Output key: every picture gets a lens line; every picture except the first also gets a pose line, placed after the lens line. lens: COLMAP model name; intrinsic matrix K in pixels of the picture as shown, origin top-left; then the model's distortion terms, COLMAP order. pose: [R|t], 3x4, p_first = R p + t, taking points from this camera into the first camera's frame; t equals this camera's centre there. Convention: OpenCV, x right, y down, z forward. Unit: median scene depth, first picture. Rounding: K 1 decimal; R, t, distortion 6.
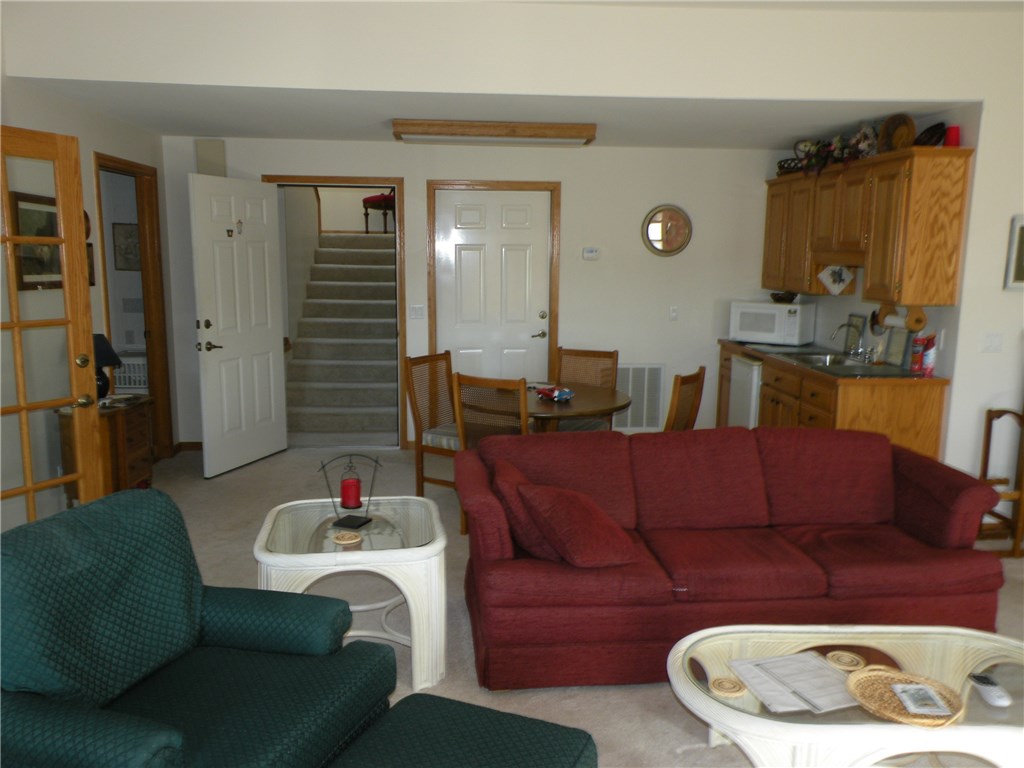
lens RADIAL K [[832.9, 0, 515.1], [0, 832.9, 386.2], [0, 0, 1]] dist [0.034438, -0.007017]
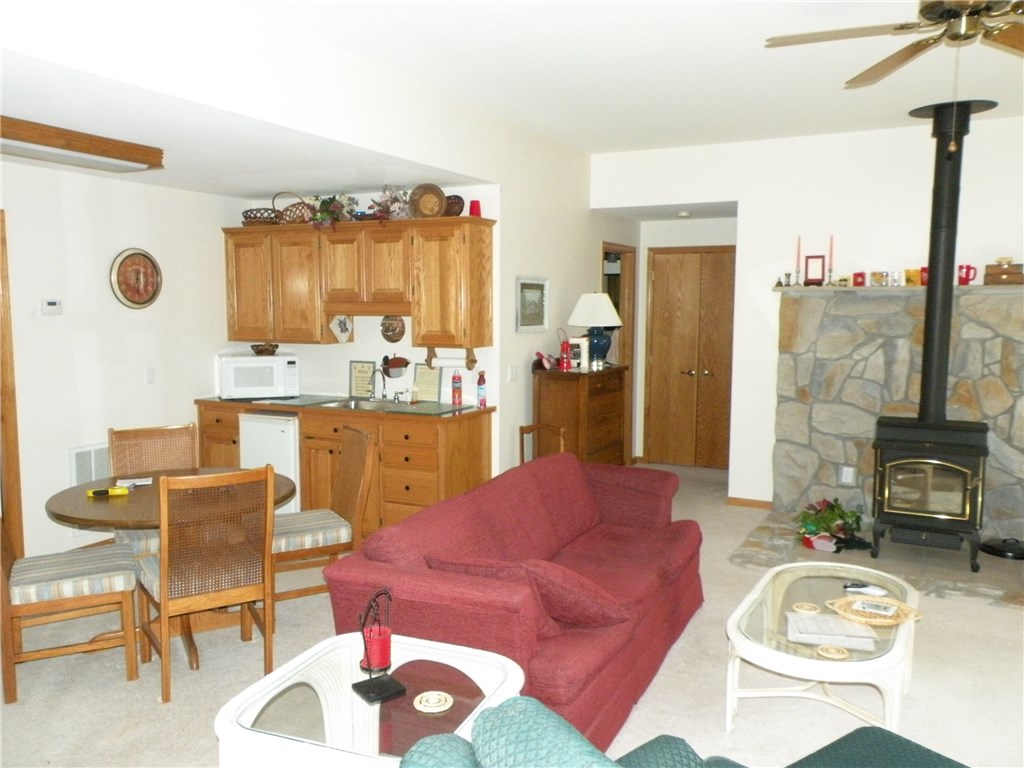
lens RADIAL K [[832.9, 0, 515.1], [0, 832.9, 386.2], [0, 0, 1]] dist [0.034438, -0.007017]
pose [[0.508643, -0.092244, 0.856022, -0.416451], [0.141828, 0.989639, 0.022369, -0.051046], [-0.849216, 0.110030, 0.516455, 0.295408]]
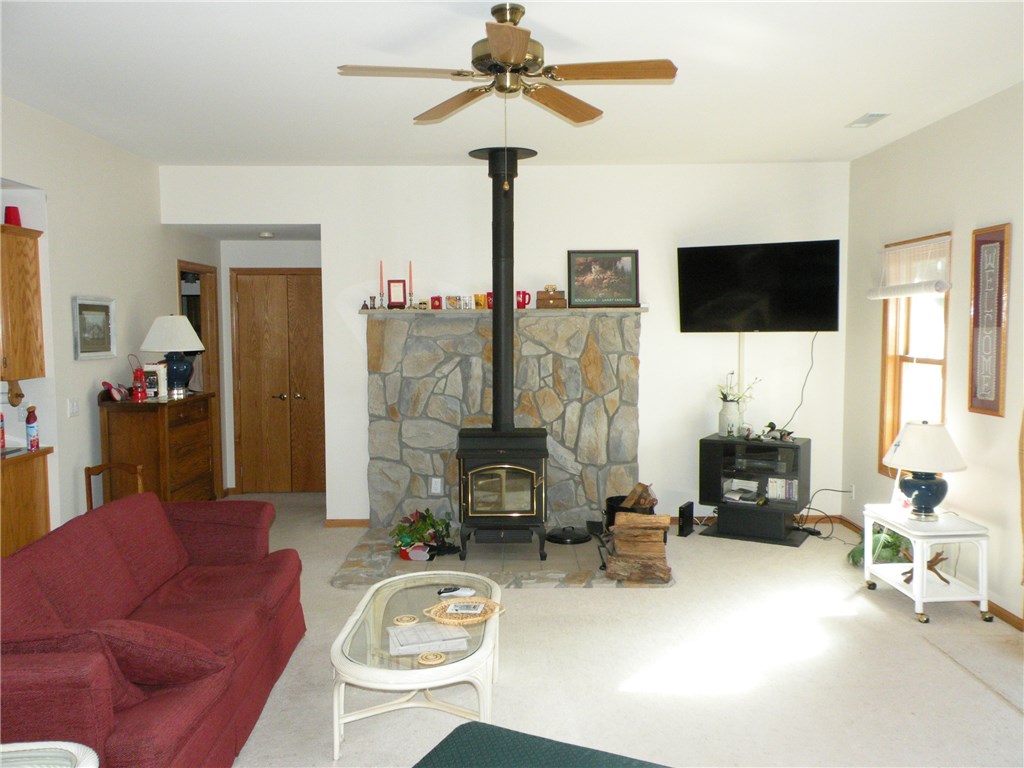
lens RADIAL K [[832.9, 0, 515.1], [0, 832.9, 386.2], [0, 0, 1]] dist [0.034438, -0.007017]
pose [[0.052541, -0.081702, 0.995271, -0.407359], [0.169192, 0.982967, 0.071760, -0.051025], [-0.984182, 0.164621, 0.065470, 0.297440]]
